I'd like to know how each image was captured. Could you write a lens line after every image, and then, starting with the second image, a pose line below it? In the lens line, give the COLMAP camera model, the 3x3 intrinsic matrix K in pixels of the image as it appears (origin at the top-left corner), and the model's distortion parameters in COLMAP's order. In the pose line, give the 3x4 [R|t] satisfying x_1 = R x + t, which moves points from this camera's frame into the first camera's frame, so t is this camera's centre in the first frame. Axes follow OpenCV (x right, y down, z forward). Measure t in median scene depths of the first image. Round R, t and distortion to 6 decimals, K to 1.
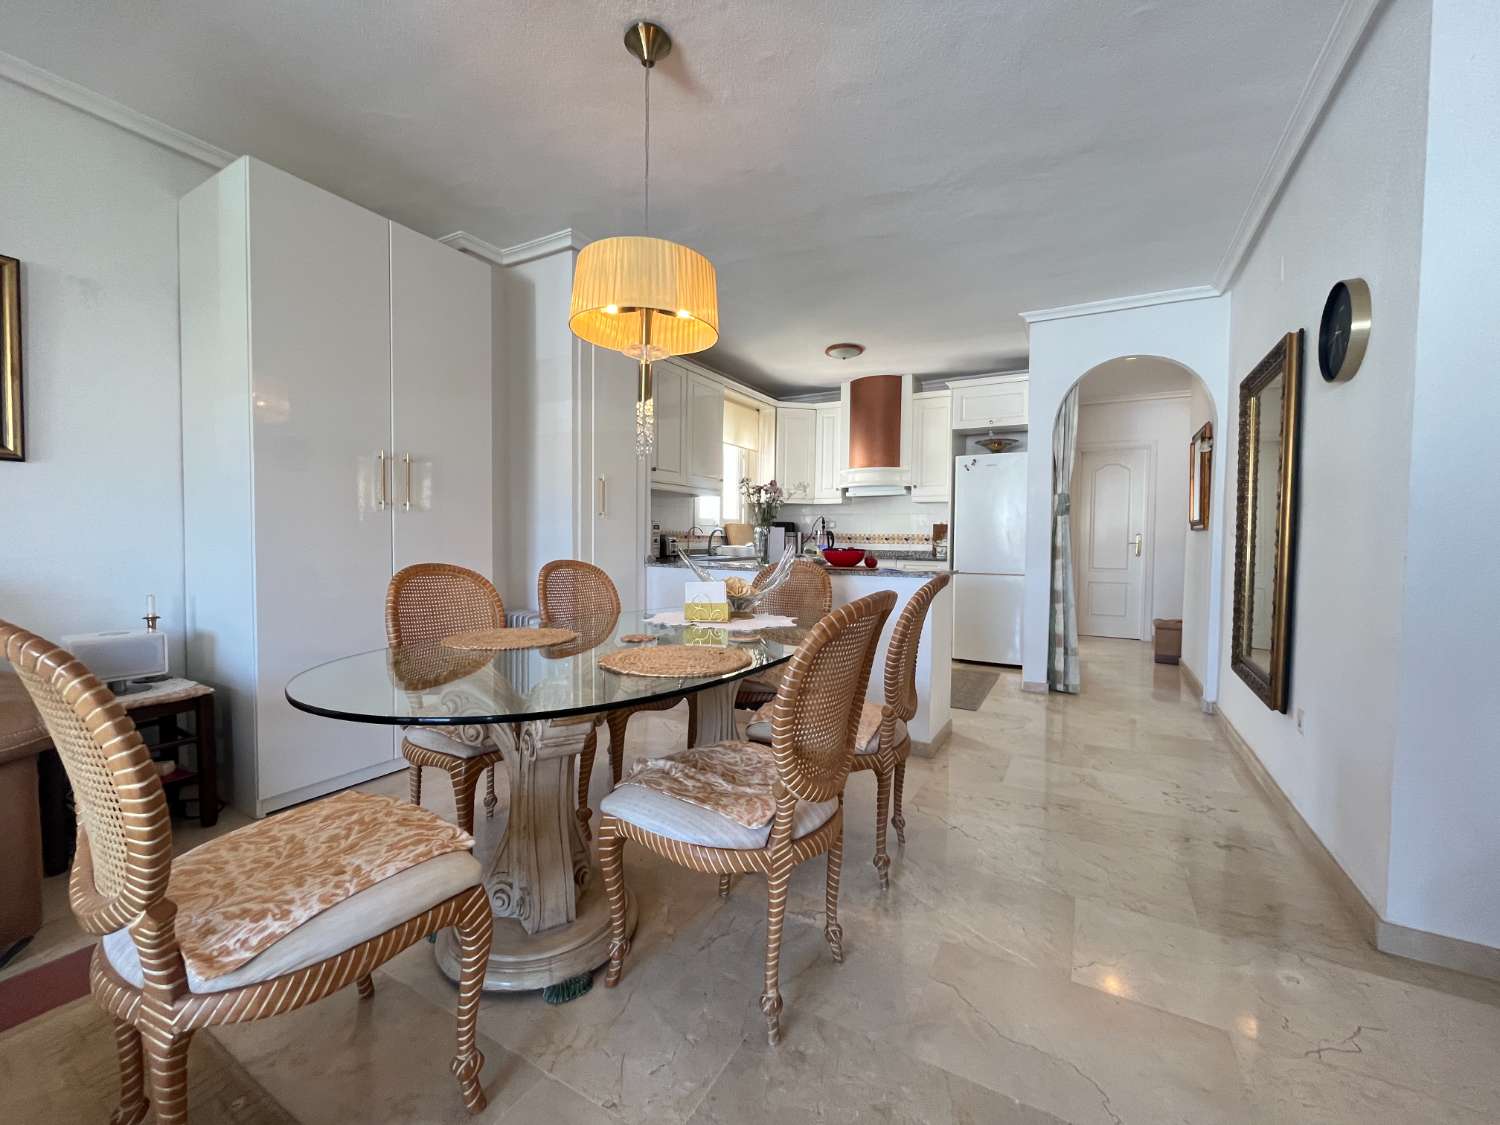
lens RADIAL K [[610.4, 0, 747.3], [0, 610.4, 559.2], [0, 0, 1]] dist [-0.002534, -0.000672]
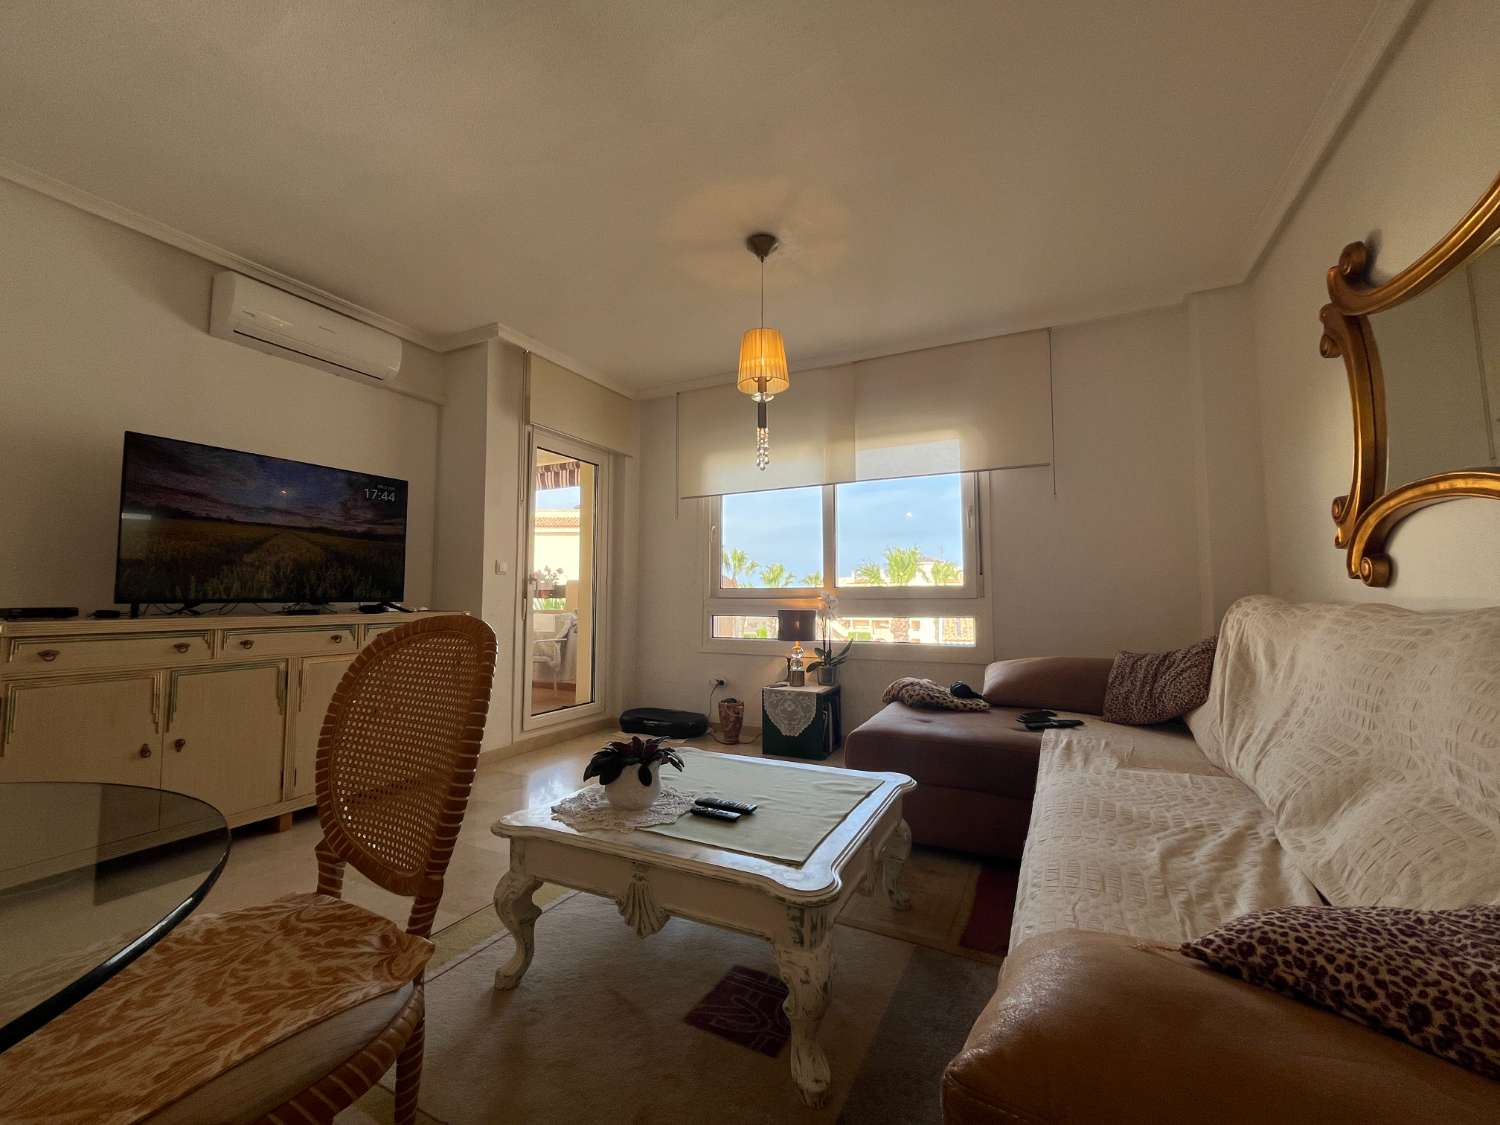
lens RADIAL K [[610.4, 0, 747.3], [0, 610.4, 559.2], [0, 0, 1]] dist [-0.002534, -0.000672]
pose [[-0.998360, -0.015168, -0.055203, -0.299778], [-0.013471, 0.999429, -0.030994, -0.002343], [0.055642, -0.030199, -0.997994, 0.398750]]
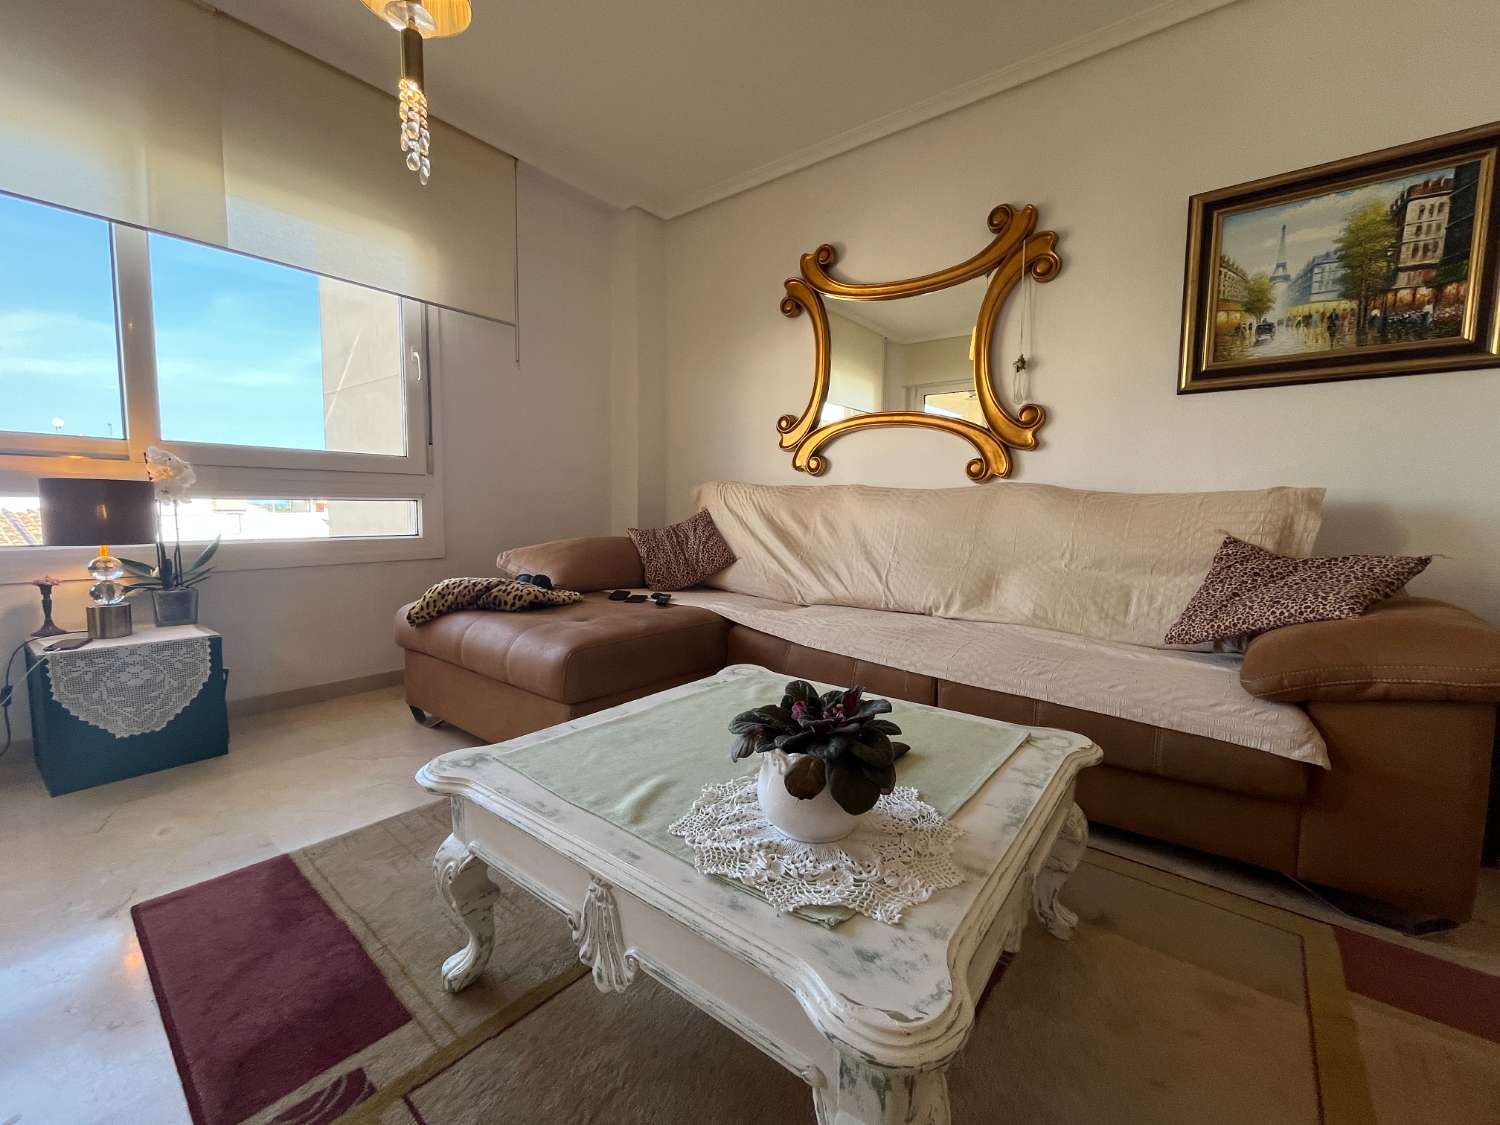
lens RADIAL K [[610.4, 0, 747.3], [0, 610.4, 559.2], [0, 0, 1]] dist [-0.002534, -0.000672]
pose [[-0.146561, 0.070287, -0.986701, -0.085262], [-0.050537, 0.995638, 0.078430, 0.038142], [0.987910, 0.061359, -0.142370, 0.047440]]
